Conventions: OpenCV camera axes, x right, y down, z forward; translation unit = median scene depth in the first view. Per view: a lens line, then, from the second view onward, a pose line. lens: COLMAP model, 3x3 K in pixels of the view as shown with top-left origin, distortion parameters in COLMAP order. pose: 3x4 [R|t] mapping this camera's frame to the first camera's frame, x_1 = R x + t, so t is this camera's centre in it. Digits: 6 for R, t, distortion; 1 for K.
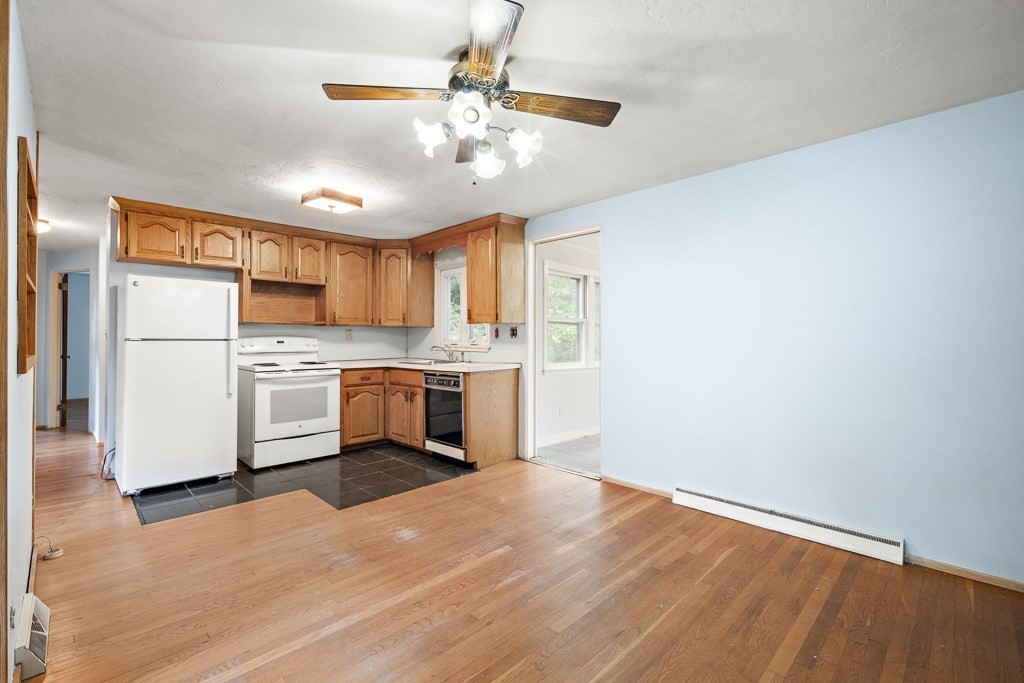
lens RADIAL K [[452.2, 0, 518.8], [0, 452.2, 336.7], [0, 0, 1]] dist [0.000474, -0.000122]
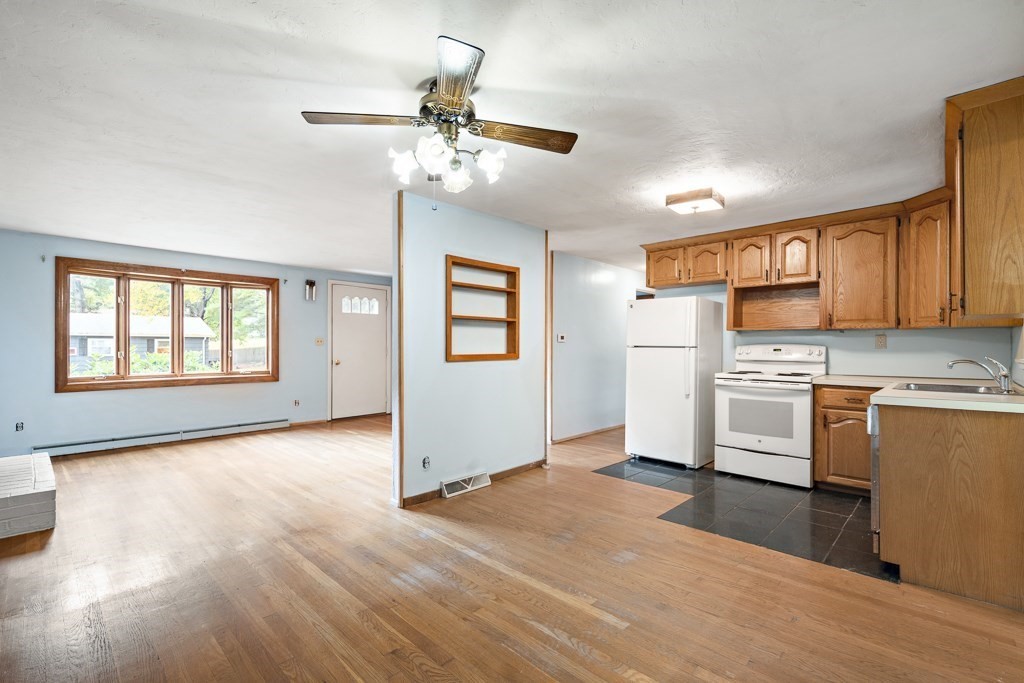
lens RADIAL K [[453.2, 0, 516.3], [0, 453.2, 350.6], [0, 0, 1]] dist [0.001861, 0.000147]
pose [[0.026384, 0.010464, -0.999597, 0.446481], [0.001837, 0.999943, 0.010516, 0.002636], [0.999650, -0.002114, 0.026363, 0.500574]]
